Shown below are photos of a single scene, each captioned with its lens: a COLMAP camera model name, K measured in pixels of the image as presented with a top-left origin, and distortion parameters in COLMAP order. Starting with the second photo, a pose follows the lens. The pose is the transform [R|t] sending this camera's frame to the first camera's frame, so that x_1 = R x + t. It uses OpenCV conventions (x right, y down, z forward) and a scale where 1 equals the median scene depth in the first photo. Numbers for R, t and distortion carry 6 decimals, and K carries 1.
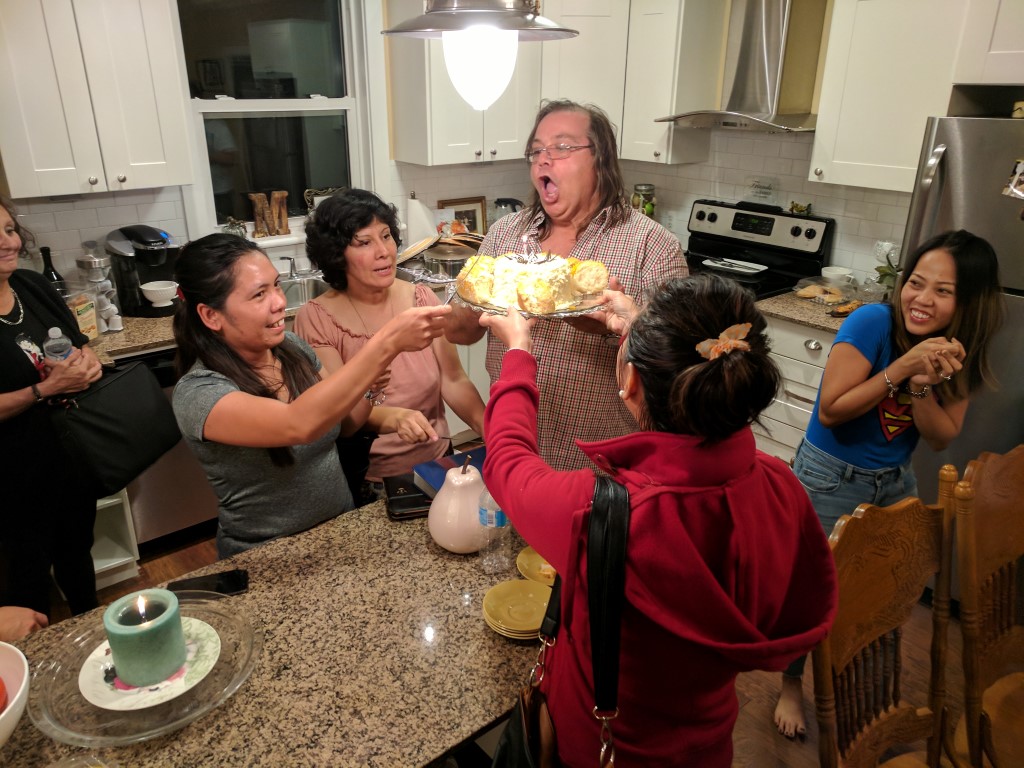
lens RADIAL K [[771.7, 0, 520.2], [0, 771.7, 377.4], [0, 0, 1]] dist [0.000066, 0.009111]
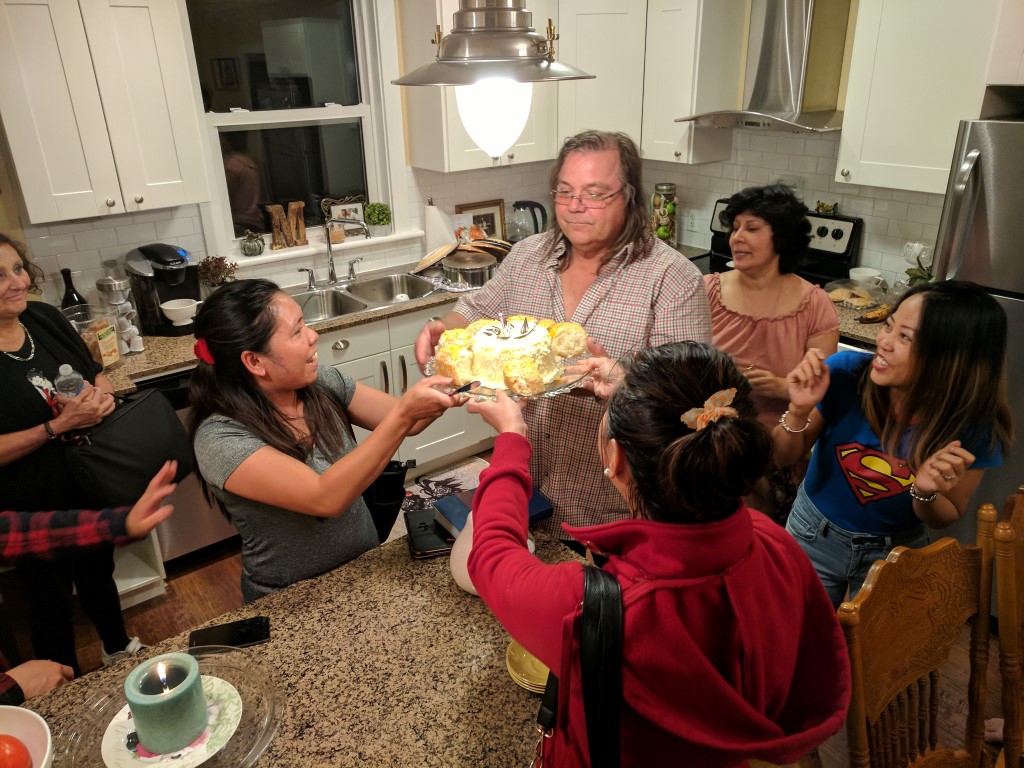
lens RADIAL K [[771.7, 0, 520.0], [0, 771.7, 378.0], [0, 0, 1]] dist [0.000066, 0.009111]
pose [[0.999448, -0.015781, -0.029236, 0.001785], [0.016406, 0.999639, 0.021254, -0.040216], [0.028890, -0.021722, 0.999347, 0.012702]]
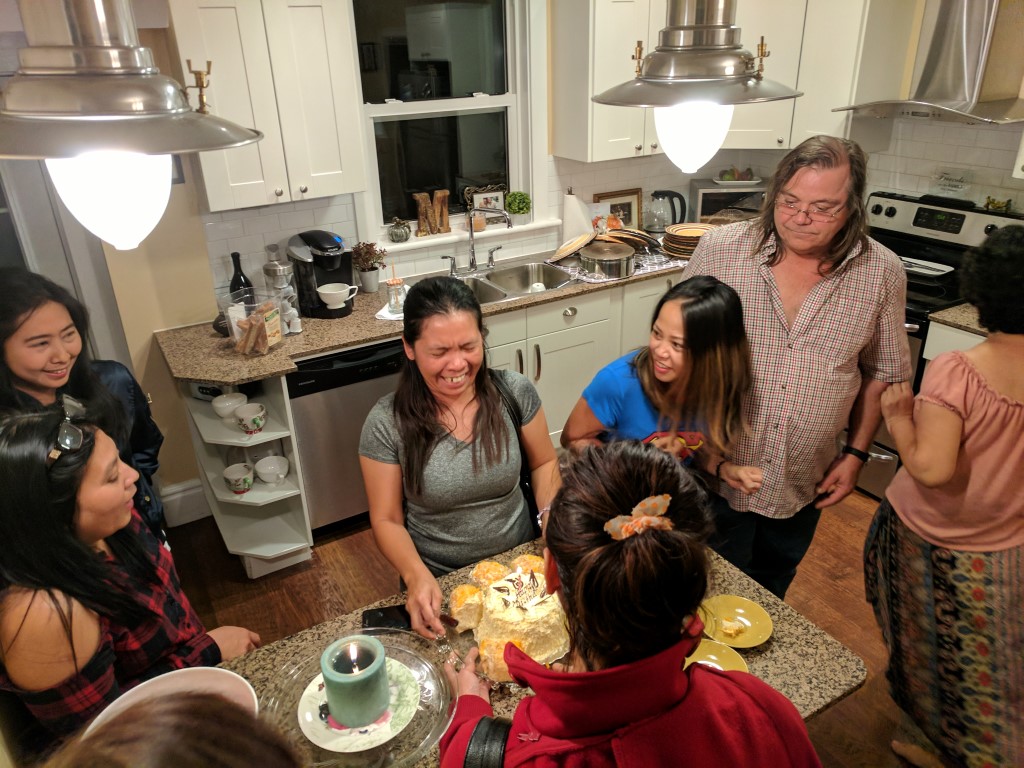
lens RADIAL K [[771.7, 0, 517.0], [0, 771.7, 376.3], [0, 0, 1]] dist [0.000066, 0.009111]
pose [[0.984881, 0.033051, -0.170052, -0.040723], [-0.025222, 0.998529, 0.047996, -0.060349], [0.171388, -0.042981, 0.984266, 0.001341]]
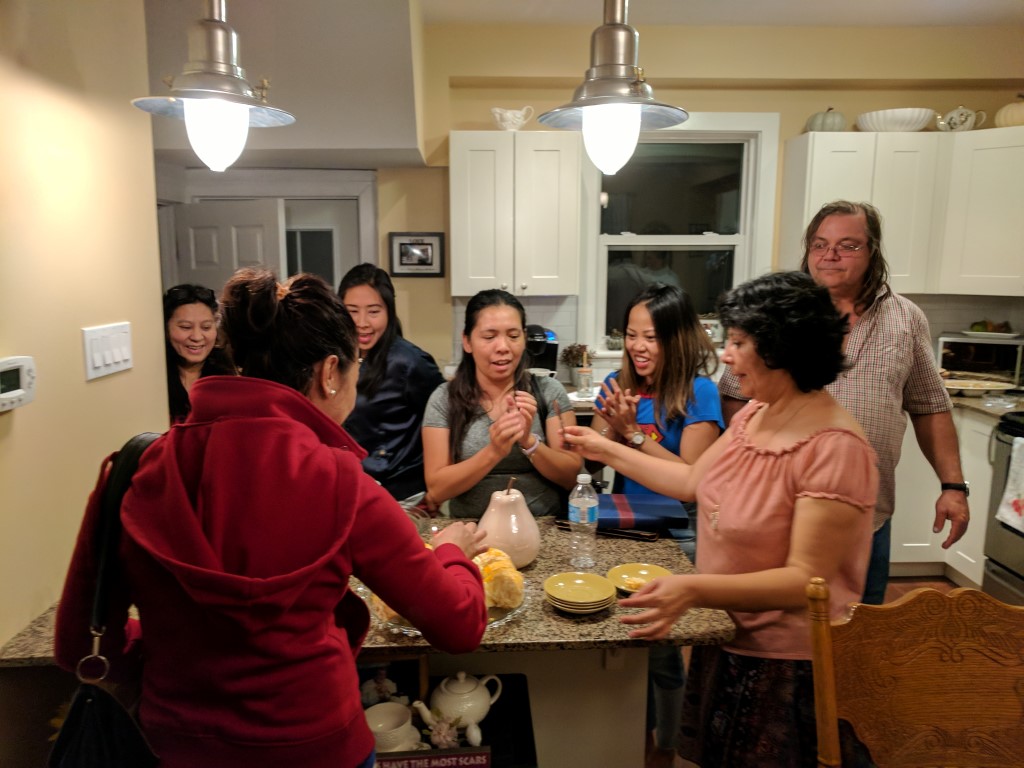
lens RADIAL K [[771.7, 0, 511.0], [0, 771.7, 382.2], [0, 0, 1]] dist [0.000066, 0.009111]
pose [[0.790286, 0.090084, -0.606080, 0.280404], [-0.217792, 0.965840, -0.140430, 0.090524], [0.572725, 0.242979, 0.782909, -0.004283]]
